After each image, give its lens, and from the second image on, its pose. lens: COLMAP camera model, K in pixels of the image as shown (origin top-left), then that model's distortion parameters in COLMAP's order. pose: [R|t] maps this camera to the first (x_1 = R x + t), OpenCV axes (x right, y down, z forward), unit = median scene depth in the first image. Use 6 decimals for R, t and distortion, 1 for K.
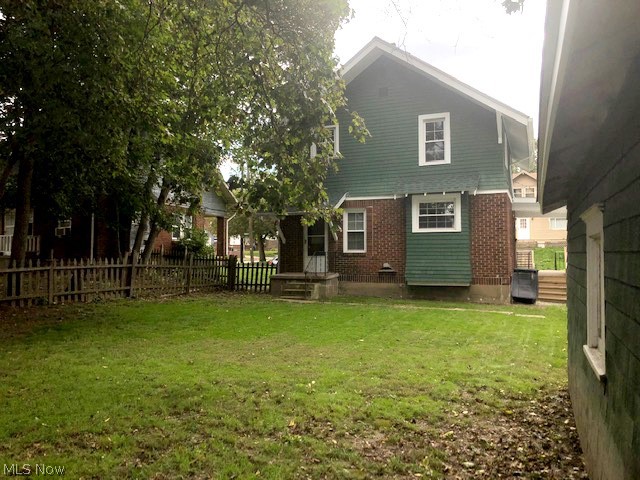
lens RADIAL K [[522.1, 0, 320.0], [0, 522.1, 240.0], [0, 0, 1]] dist [0.056664, -0.075959]
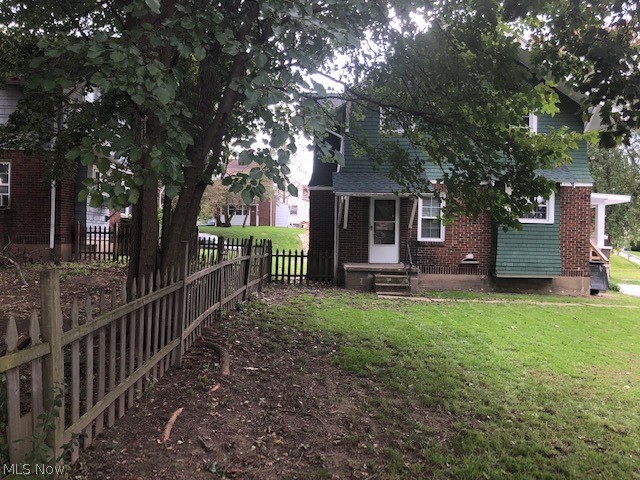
lens RADIAL K [[522.1, 0, 320.0], [0, 522.1, 240.0], [0, 0, 1]] dist [0.056664, -0.075959]
pose [[0.920516, 0.016493, 0.390356, -0.468172], [-0.035303, 0.998533, 0.041061, -0.009152], [-0.389106, -0.051578, 0.919748, 0.235193]]
